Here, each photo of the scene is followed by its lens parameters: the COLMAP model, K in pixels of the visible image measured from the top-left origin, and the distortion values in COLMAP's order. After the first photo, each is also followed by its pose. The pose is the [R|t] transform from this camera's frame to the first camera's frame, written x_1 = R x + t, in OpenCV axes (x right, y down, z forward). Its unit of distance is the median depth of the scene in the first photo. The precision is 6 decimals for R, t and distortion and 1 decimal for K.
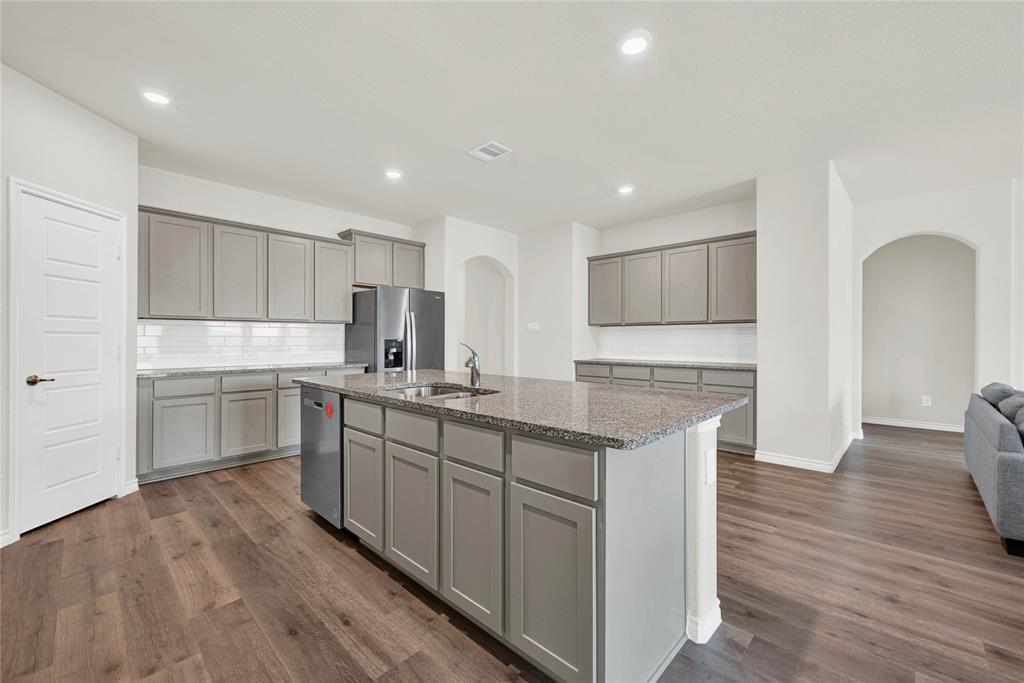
lens RADIAL K [[417.3, 0, 515.5], [0, 417.3, 338.1], [0, 0, 1]] dist [0.006571, -0.000605]
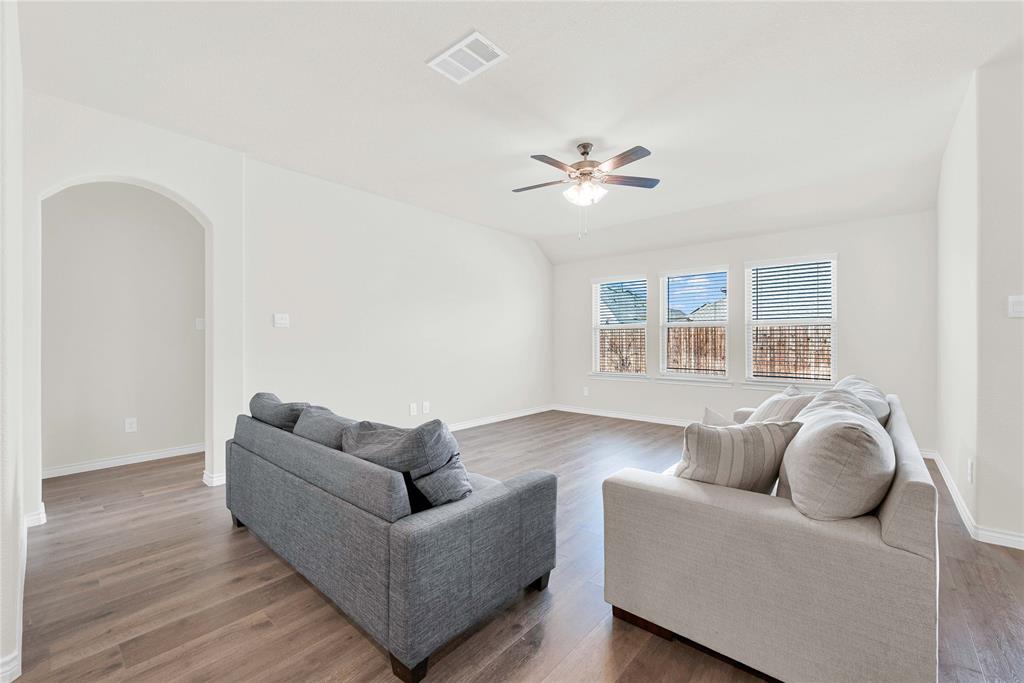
lens RADIAL K [[417.3, 0, 506.8], [0, 417.3, 340.3], [0, 0, 1]] dist [0.006571, -0.000605]
pose [[-0.034010, -0.000920, 0.999421, 0.438979], [-0.001262, 0.999999, 0.000878, 0.003083], [-0.999421, -0.001231, -0.034011, 0.709814]]
